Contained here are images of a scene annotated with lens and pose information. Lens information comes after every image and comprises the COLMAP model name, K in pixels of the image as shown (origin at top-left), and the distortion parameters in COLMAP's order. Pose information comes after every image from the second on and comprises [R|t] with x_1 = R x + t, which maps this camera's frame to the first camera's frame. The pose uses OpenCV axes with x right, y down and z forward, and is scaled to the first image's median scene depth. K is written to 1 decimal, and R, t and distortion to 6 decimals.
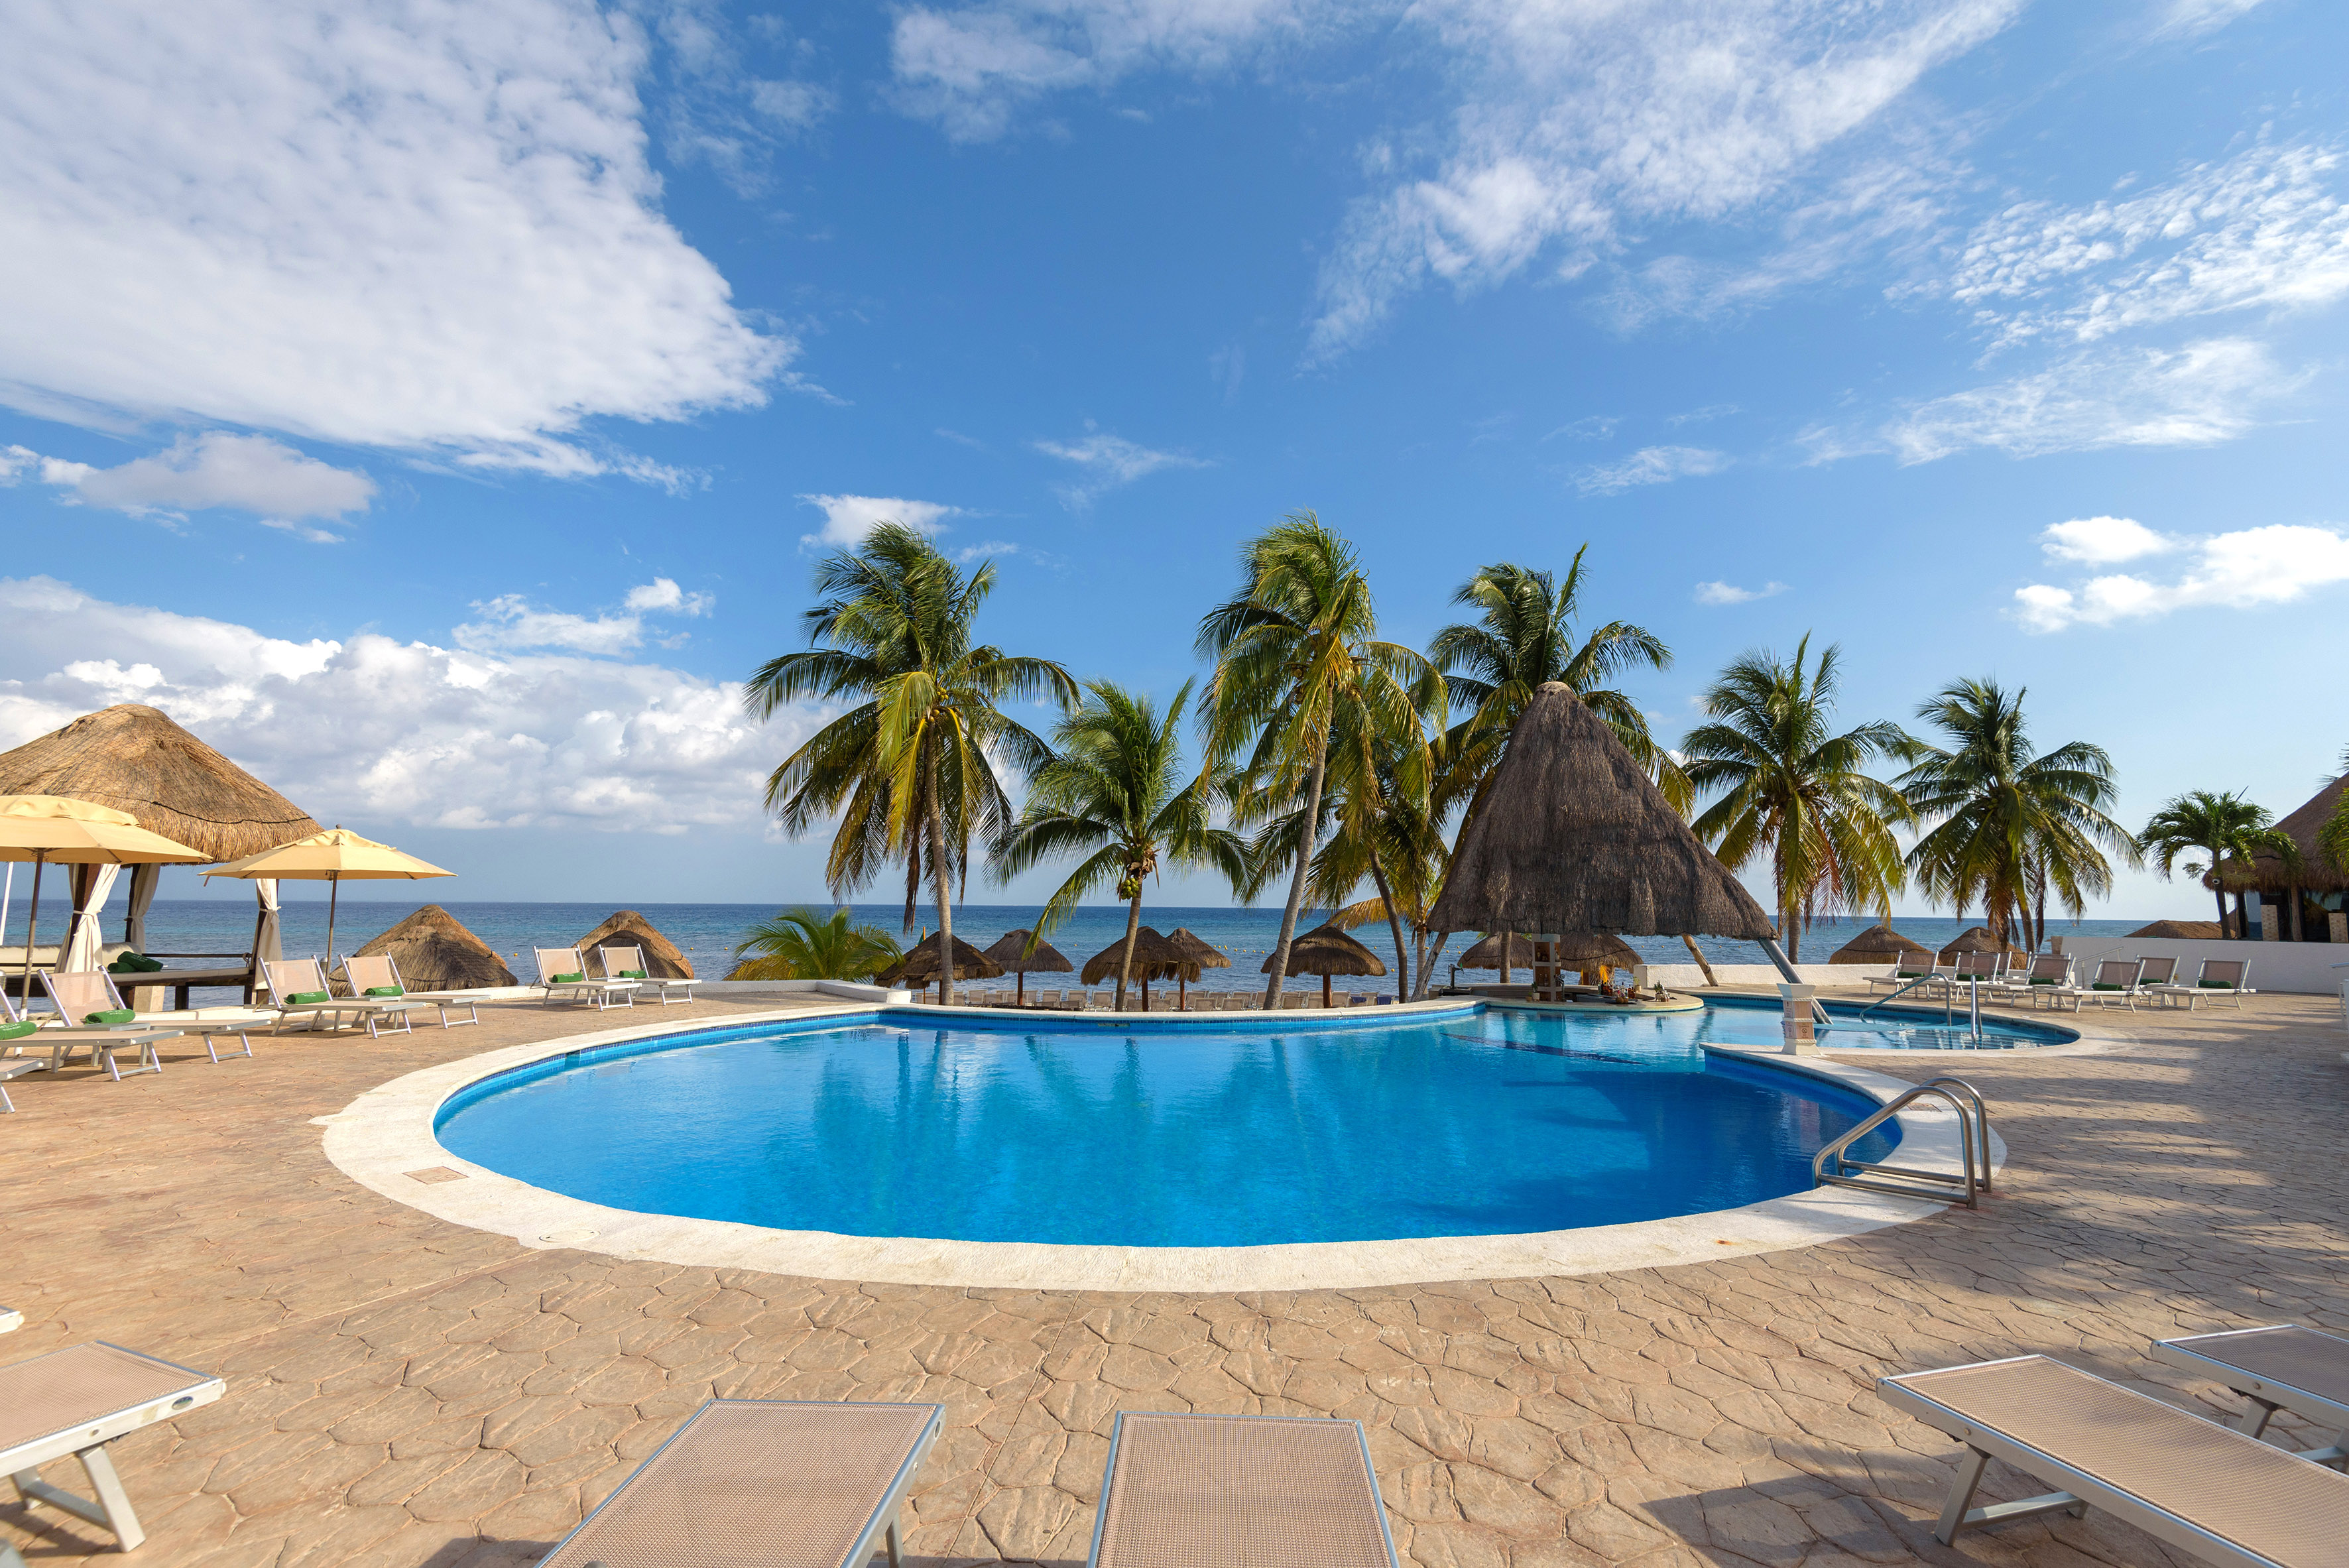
lens RADIAL K [[1063.4, 0, 1163.4], [0, 1063.4, 790.4], [0, 0, 1]] dist [0.014222, -0.000610]
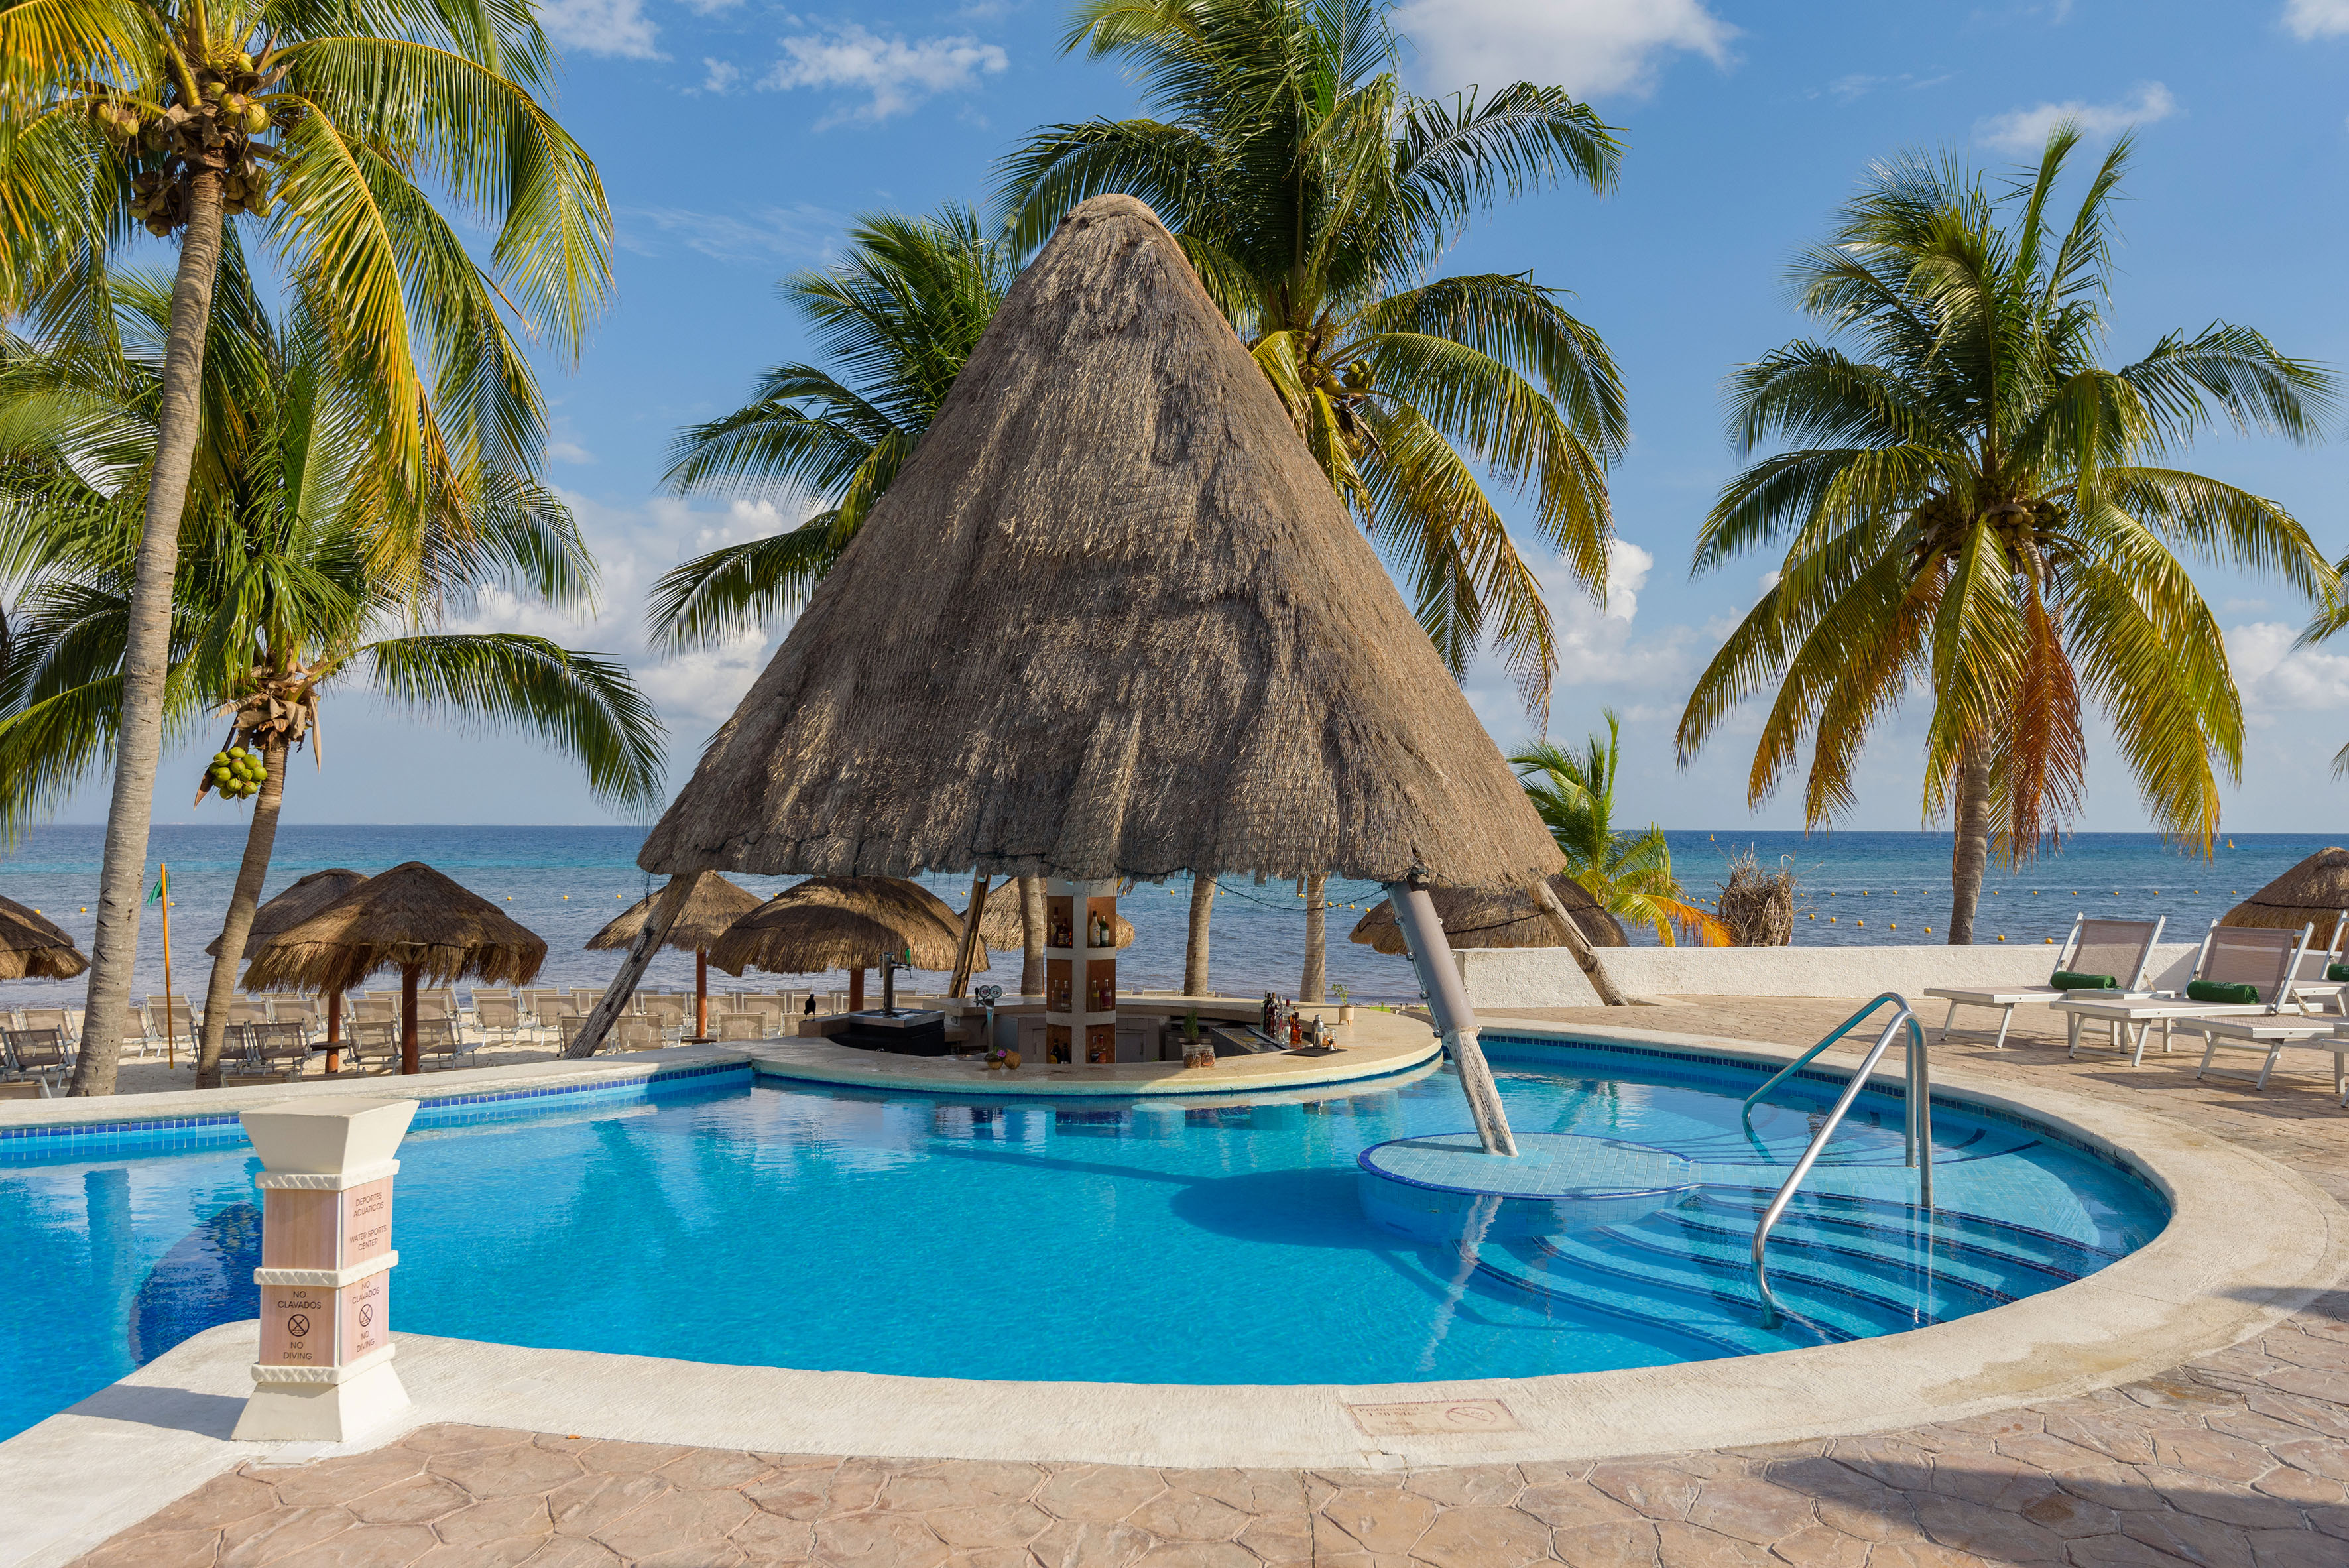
lens RADIAL K [[1833.5, 0, 1174.5], [0, 1833.5, 784.0], [0, 0, 1]] dist [0.009560, 0.004796]
pose [[0.993585, -0.013069, -0.112333, 0.414140], [0.022755, 0.996089, 0.085377, 0.042957], [0.110778, -0.087385, 0.989996, 0.322674]]
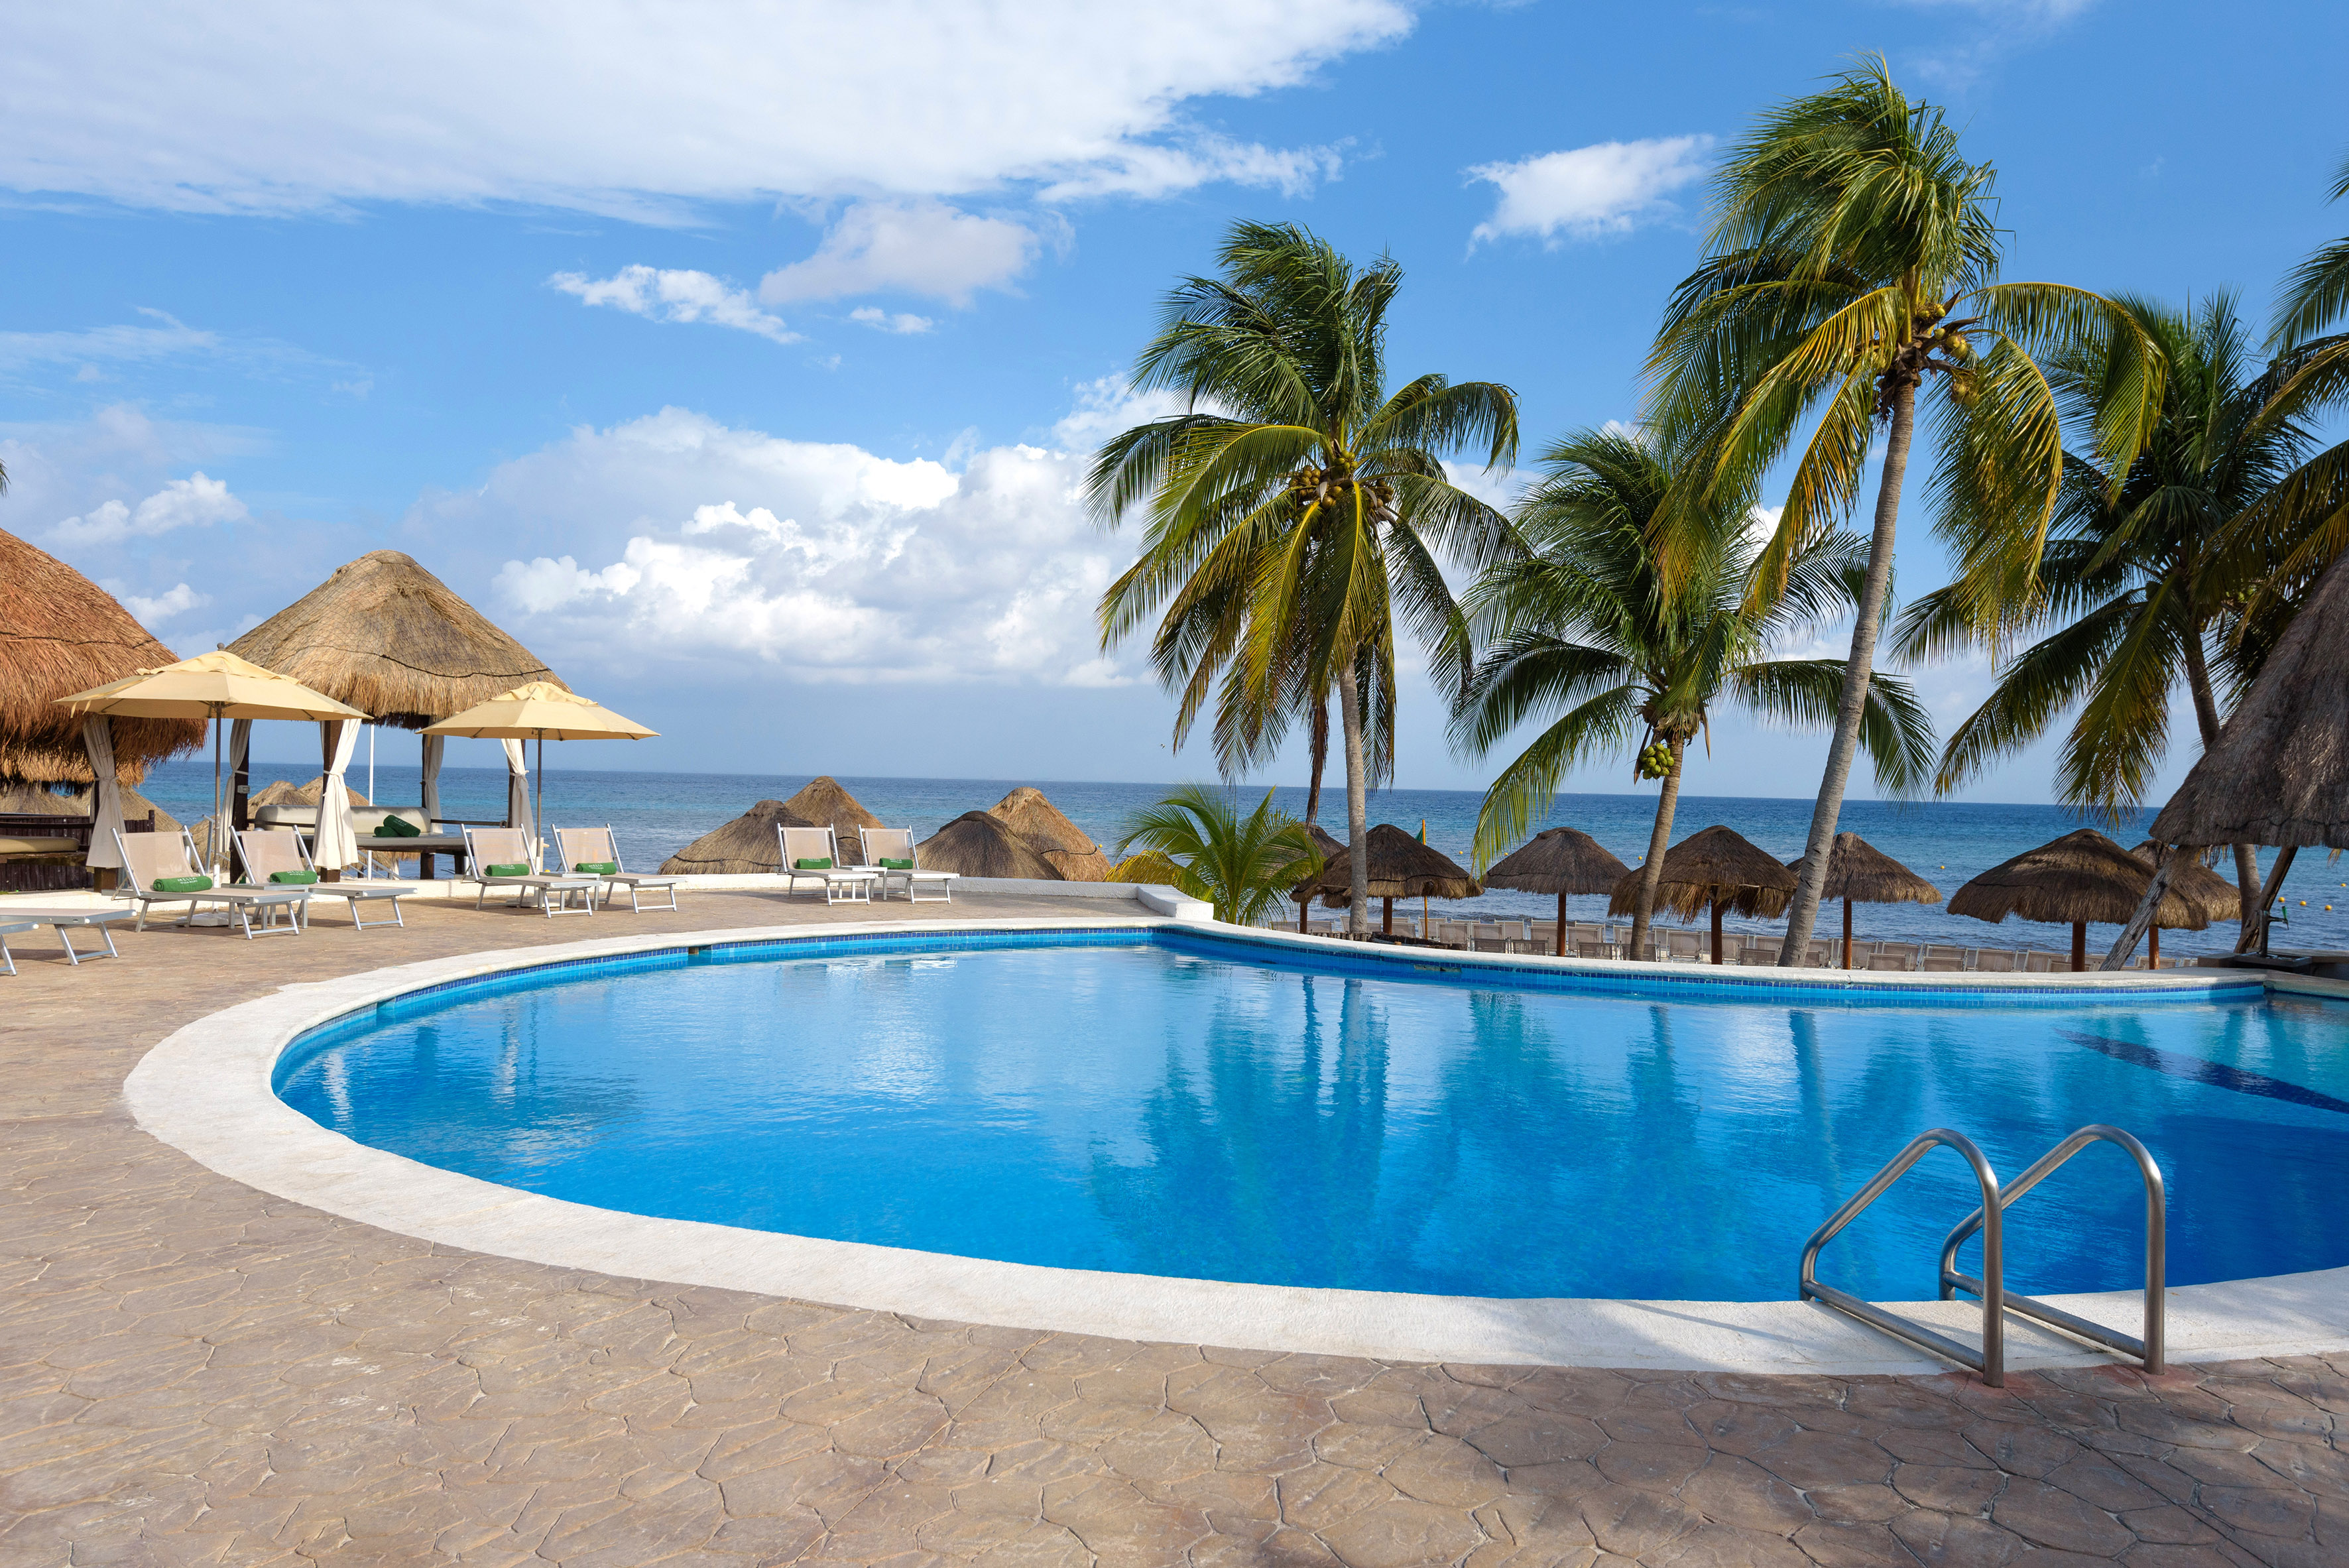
lens RADIAL K [[1662.9, 0, 1174.5], [0, 1662.9, 784.0], [0, 0, 1]] dist [0.010568, 0.004197]
pose [[0.865601, 0.010674, -0.500621, 0.202249], [0.039324, 0.995236, 0.089215, 0.010960], [0.499188, -0.096911, 0.861057, 0.052875]]
